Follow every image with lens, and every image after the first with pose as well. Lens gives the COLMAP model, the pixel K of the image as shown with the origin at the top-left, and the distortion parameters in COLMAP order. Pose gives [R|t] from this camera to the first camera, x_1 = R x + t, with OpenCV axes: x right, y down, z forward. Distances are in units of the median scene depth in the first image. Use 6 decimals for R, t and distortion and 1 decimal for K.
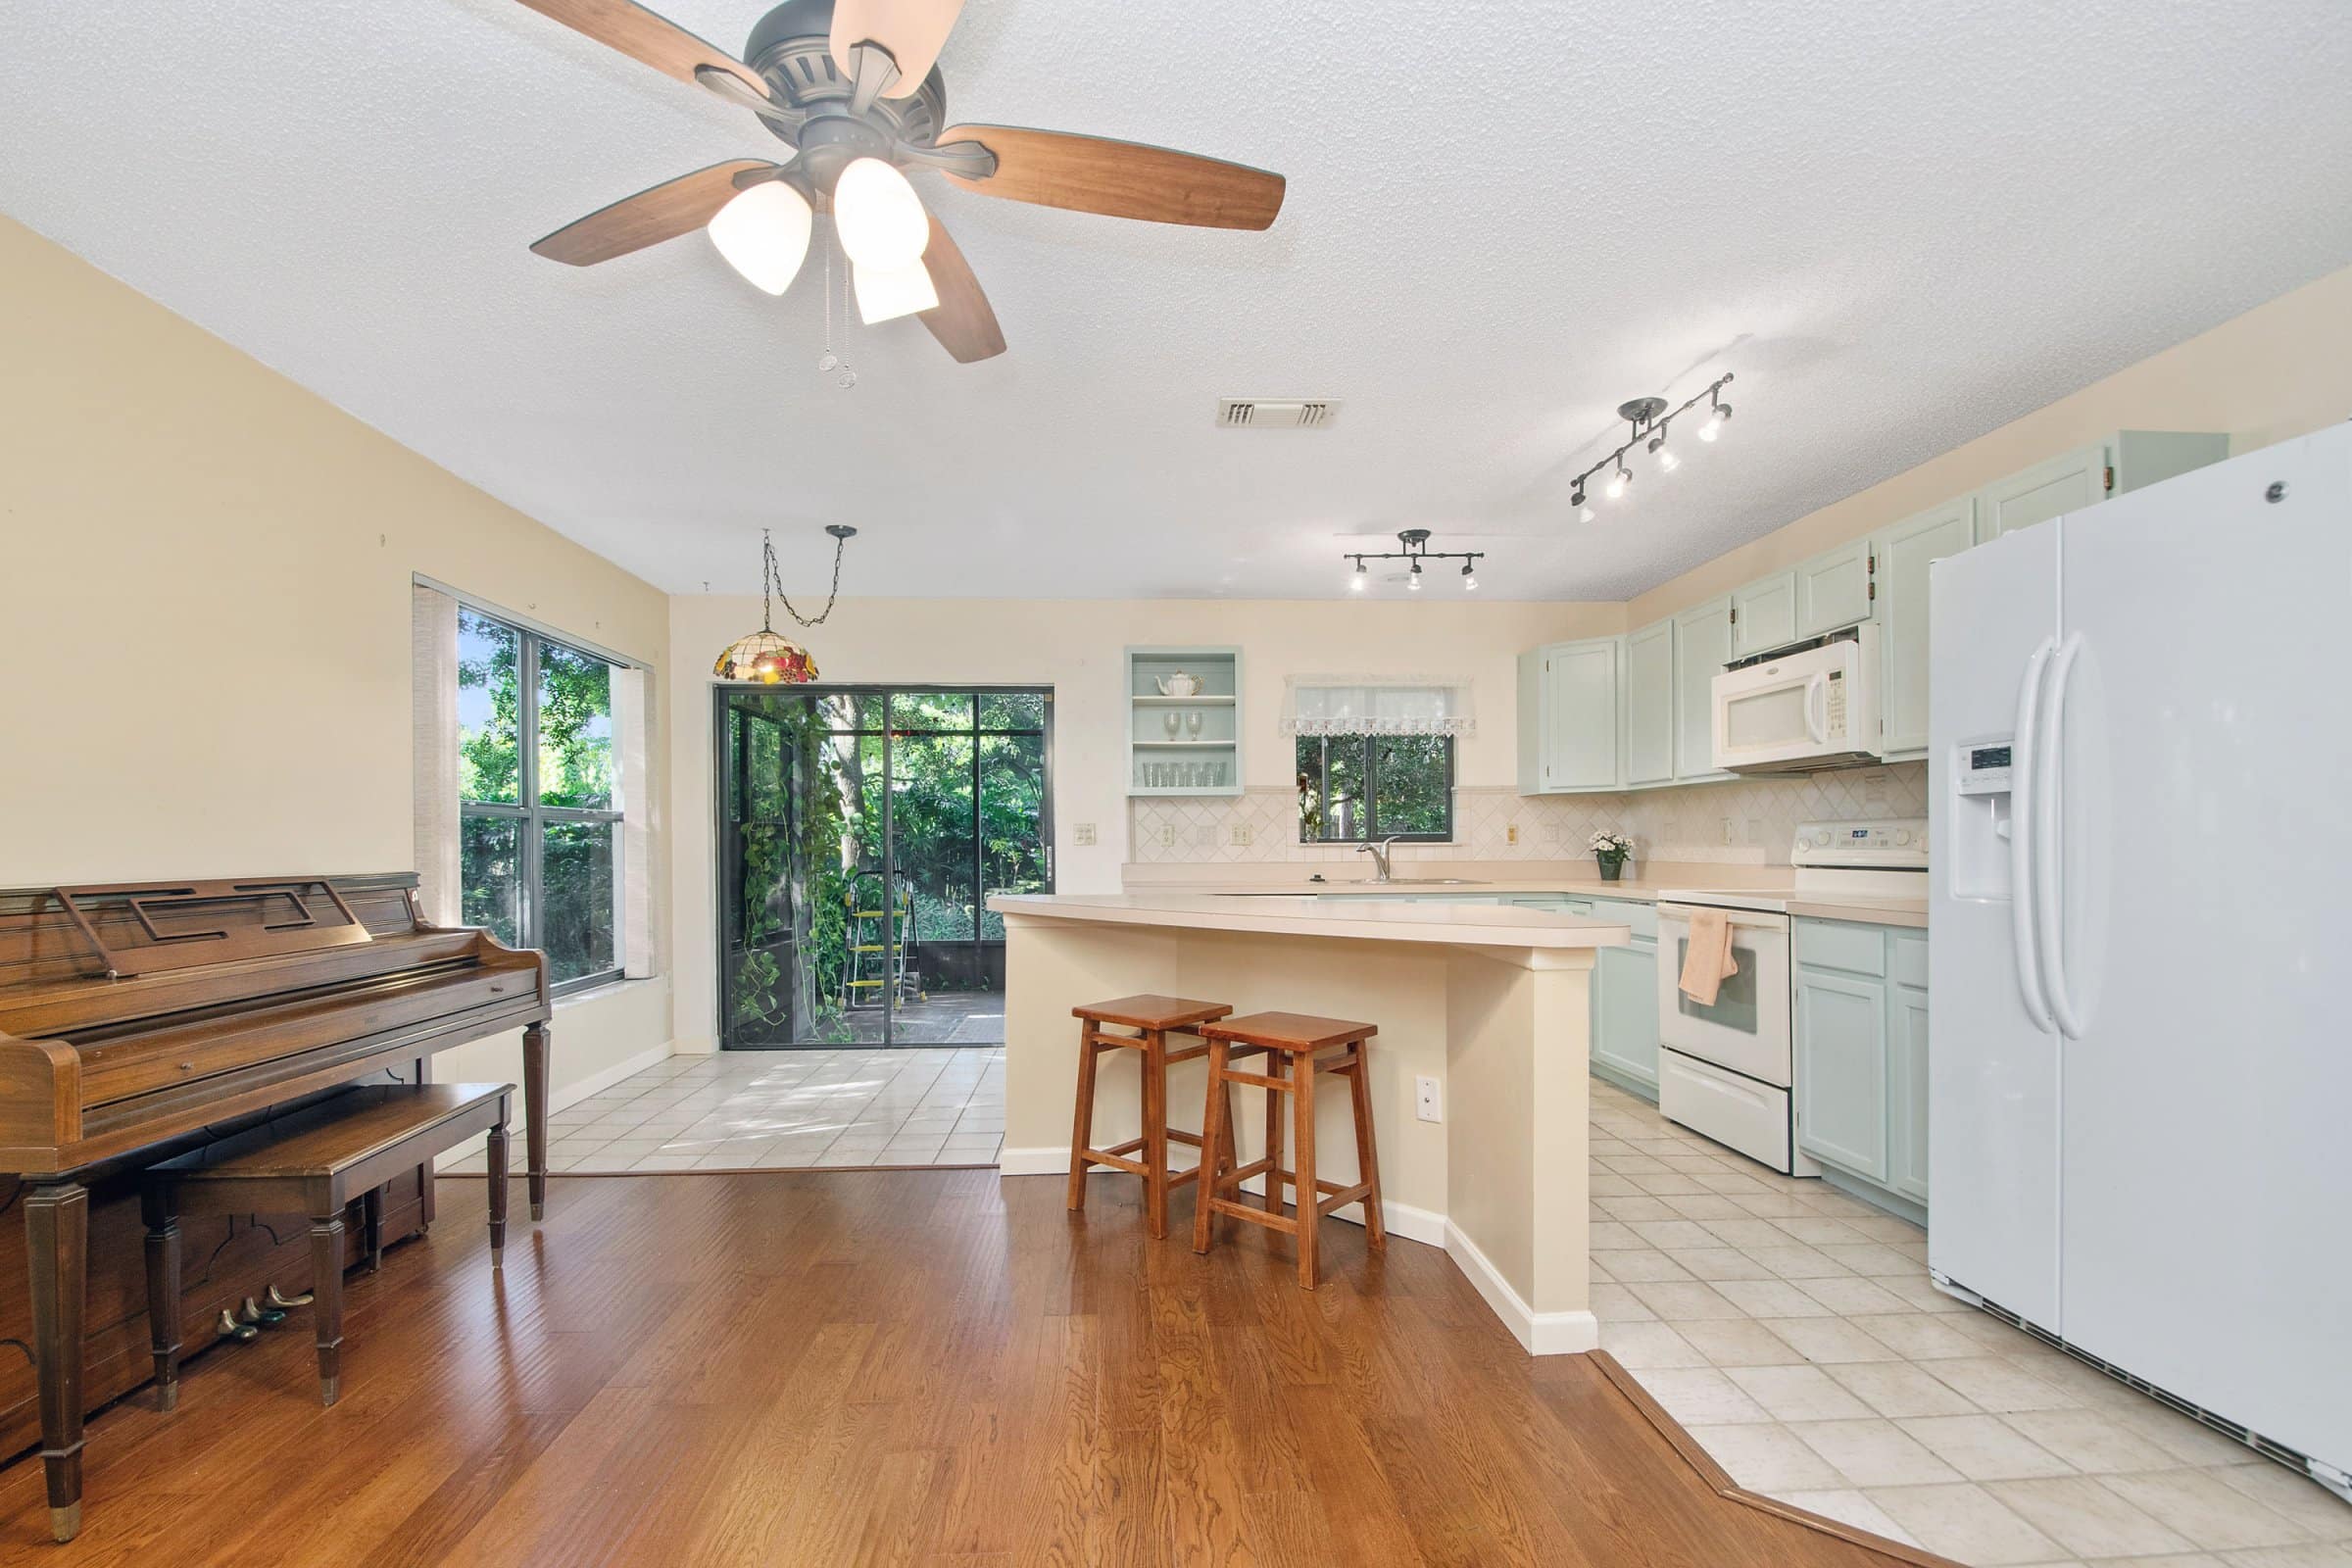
lens RADIAL K [[1027.8, 0, 1159.7], [0, 1027.8, 839.3], [0, 0, 1]] dist [0.003223, -0.018484]
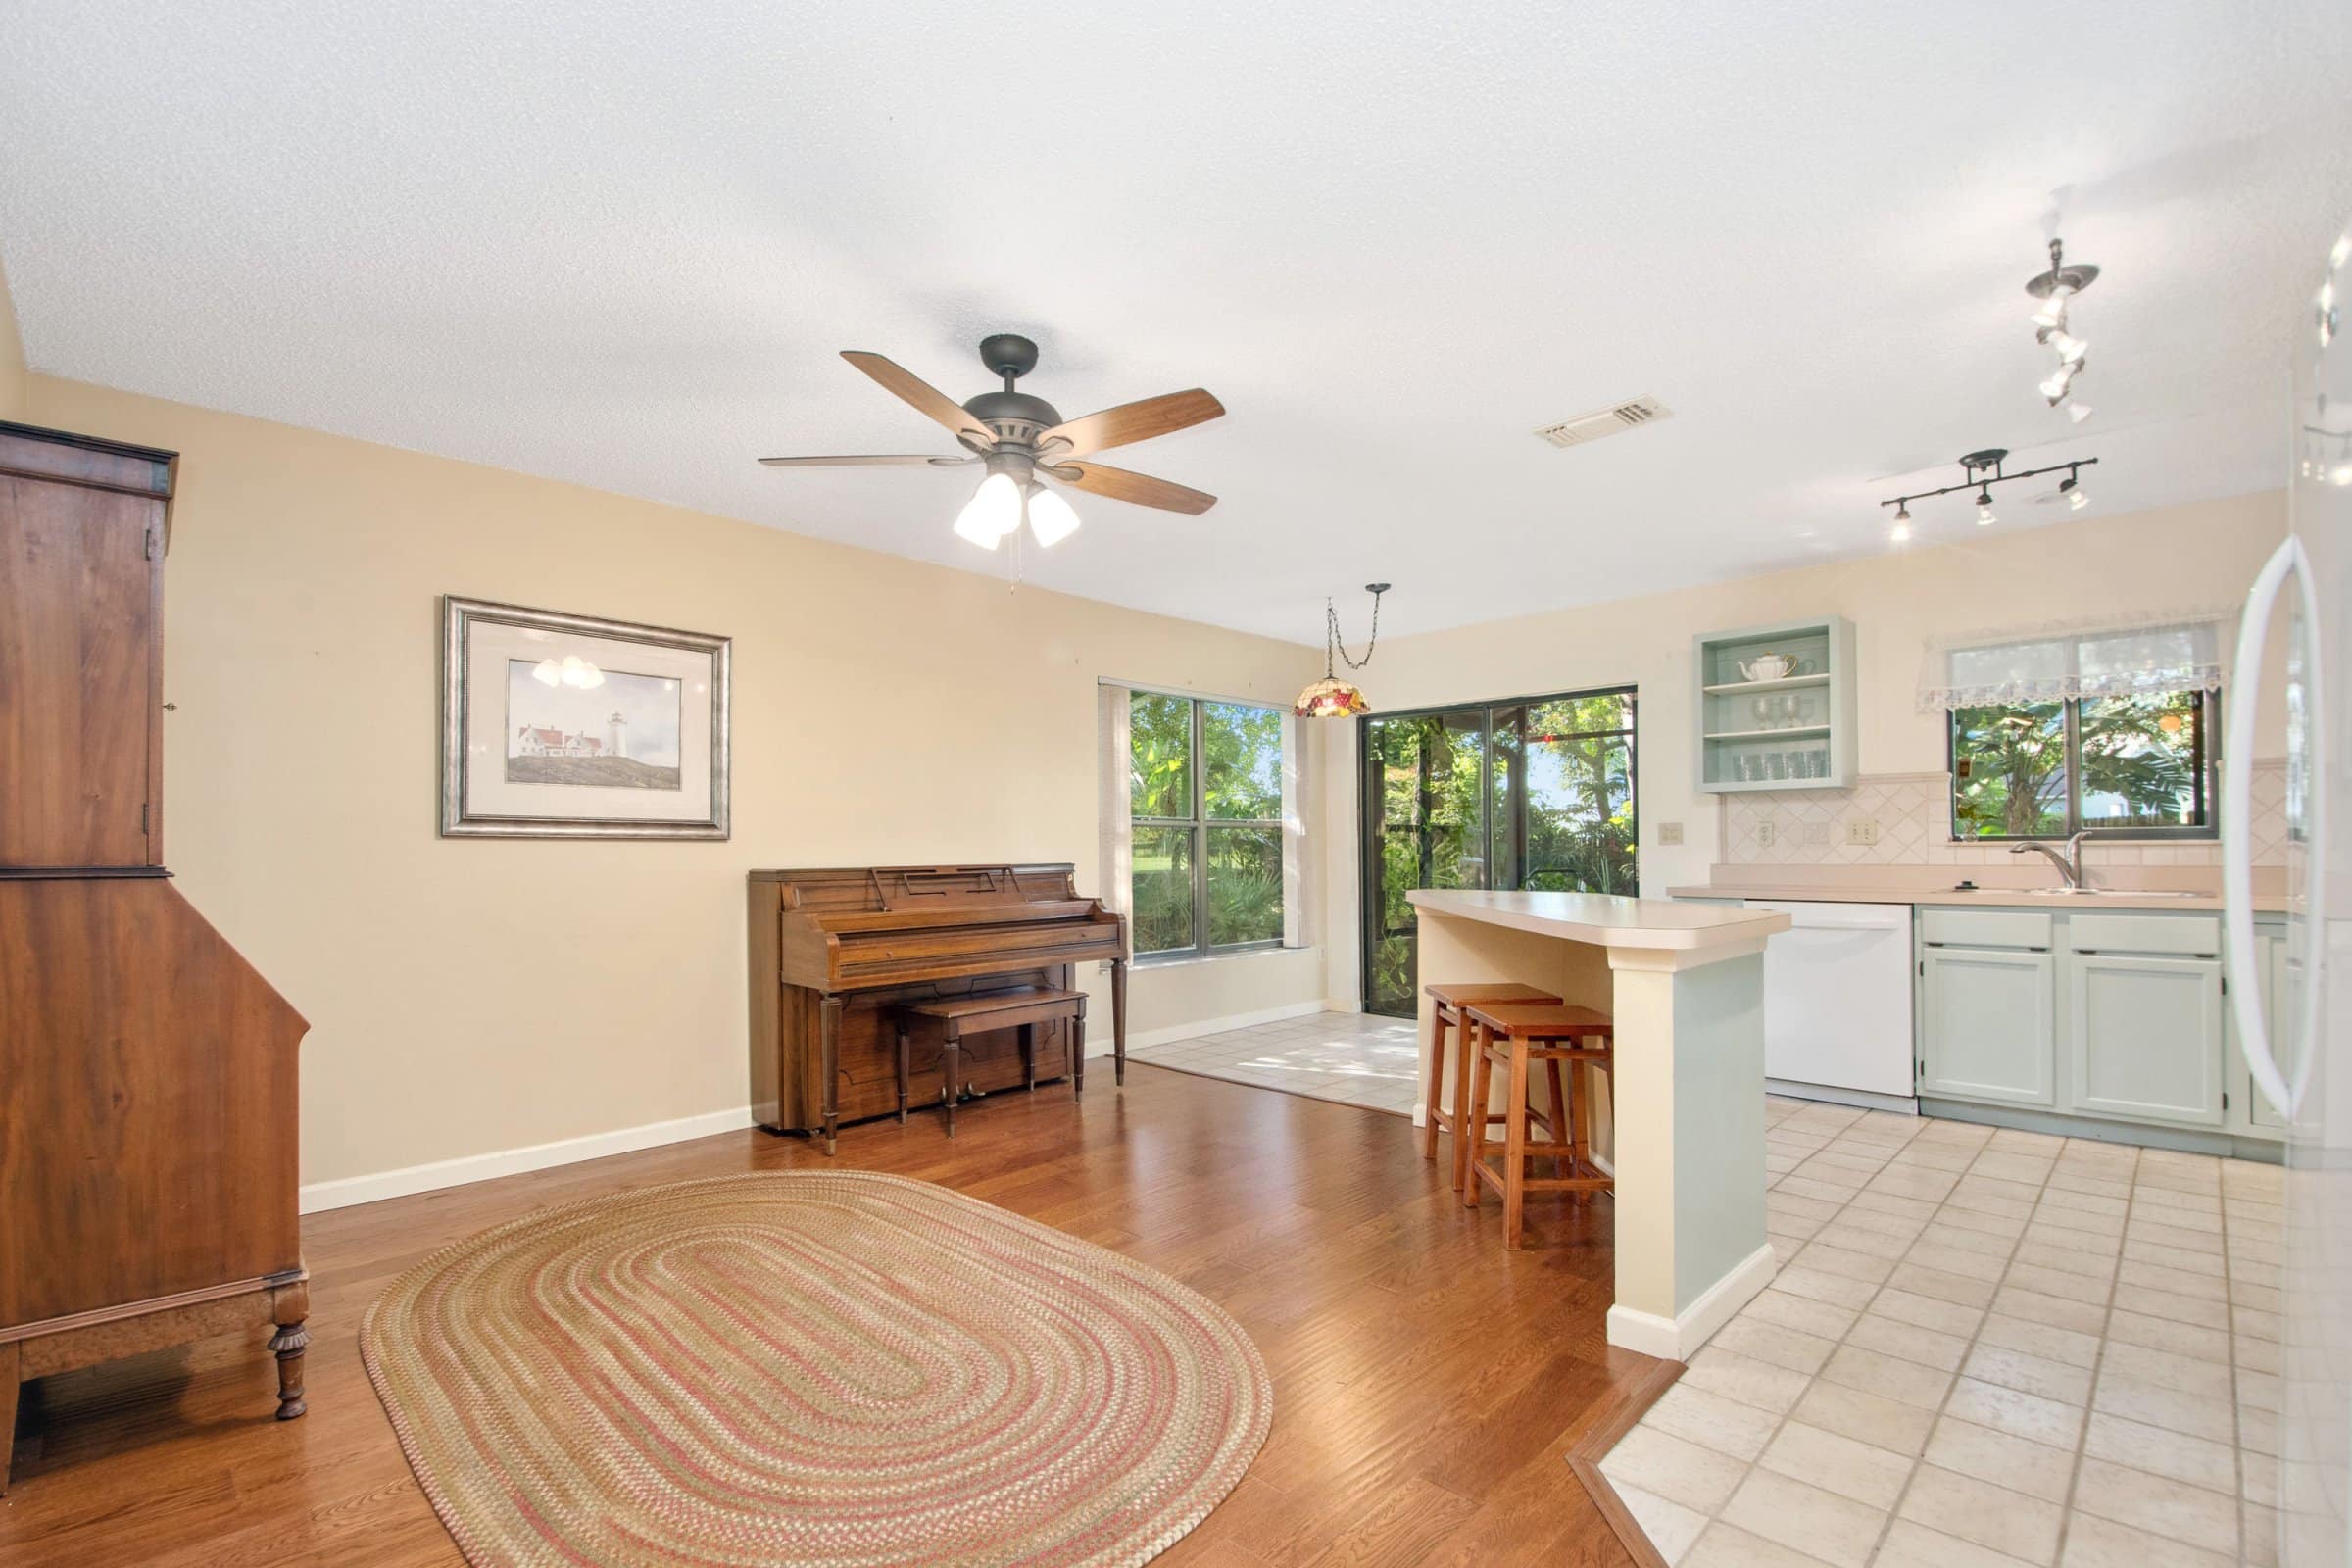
lens RADIAL K [[1027.8, 0, 1159.7], [0, 1027.8, 839.3], [0, 0, 1]] dist [0.003223, -0.018484]
pose [[0.676731, -0.007234, -0.736195, 0.395529], [0.007240, 0.999969, -0.003171, -0.000196], [0.736195, -0.003185, 0.676762, -0.011819]]
